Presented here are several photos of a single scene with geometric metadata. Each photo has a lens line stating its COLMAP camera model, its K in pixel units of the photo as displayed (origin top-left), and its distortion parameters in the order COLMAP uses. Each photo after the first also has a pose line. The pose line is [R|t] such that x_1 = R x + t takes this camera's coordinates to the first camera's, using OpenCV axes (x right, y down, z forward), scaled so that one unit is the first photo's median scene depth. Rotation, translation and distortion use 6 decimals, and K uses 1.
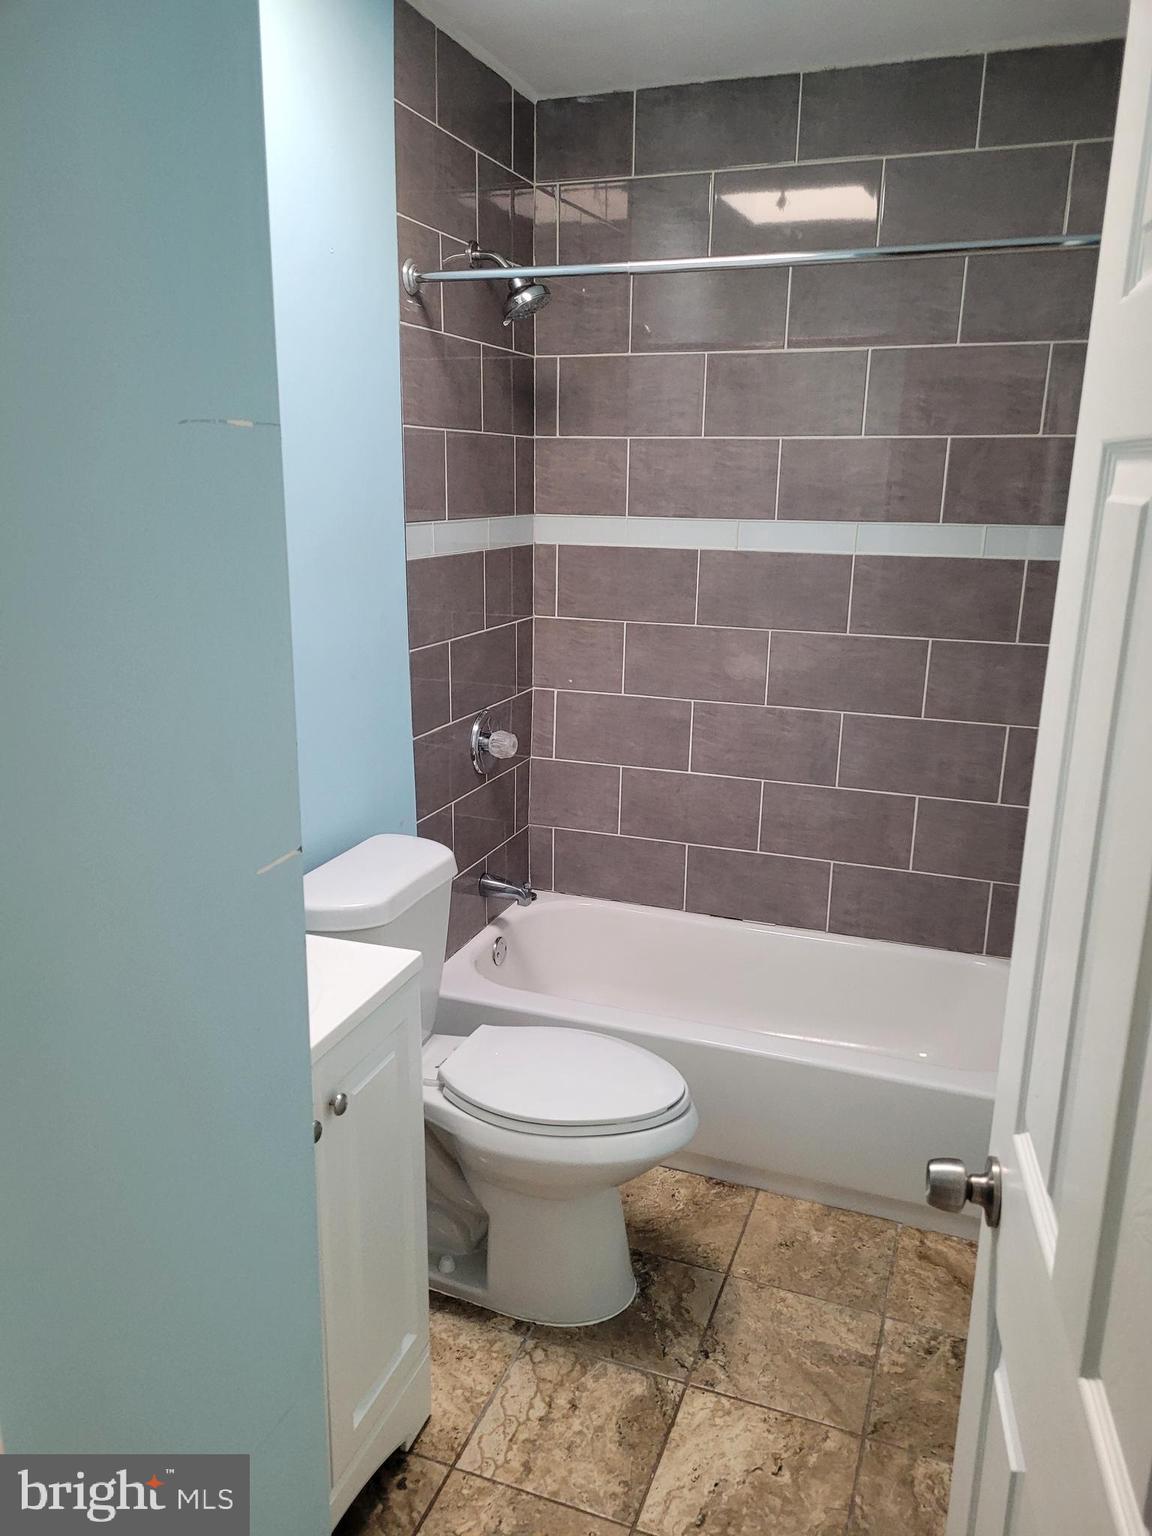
lens RADIAL K [[1128.1, 0, 592.9], [0, 1128.1, 777.1], [0, 0, 1]] dist [0.056905, -0.032215]
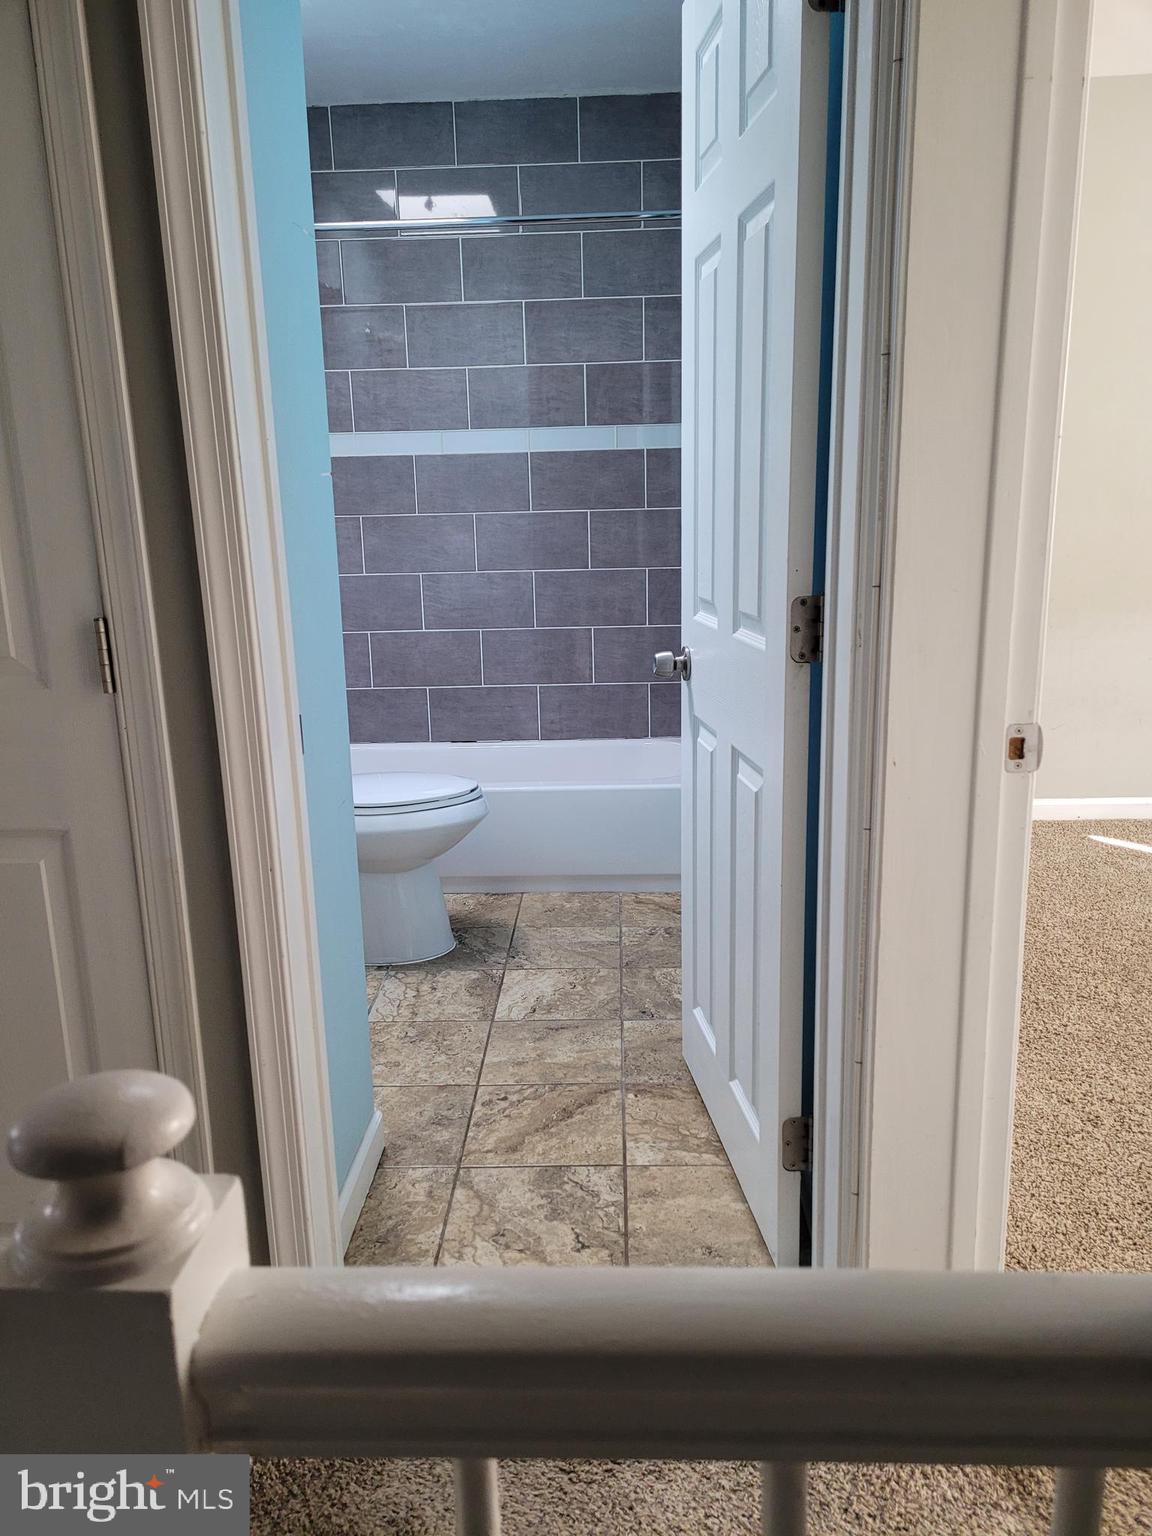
lens RADIAL K [[1148.9, 0, 579.0], [0, 1148.9, 796.6], [0, 0, 1]] dist [0.061215, -0.028538]
pose [[0.945996, -0.110962, 0.304595, -0.196601], [0.120043, 0.992706, -0.011187, 0.255870], [-0.301132, 0.047147, 0.952416, -0.355833]]
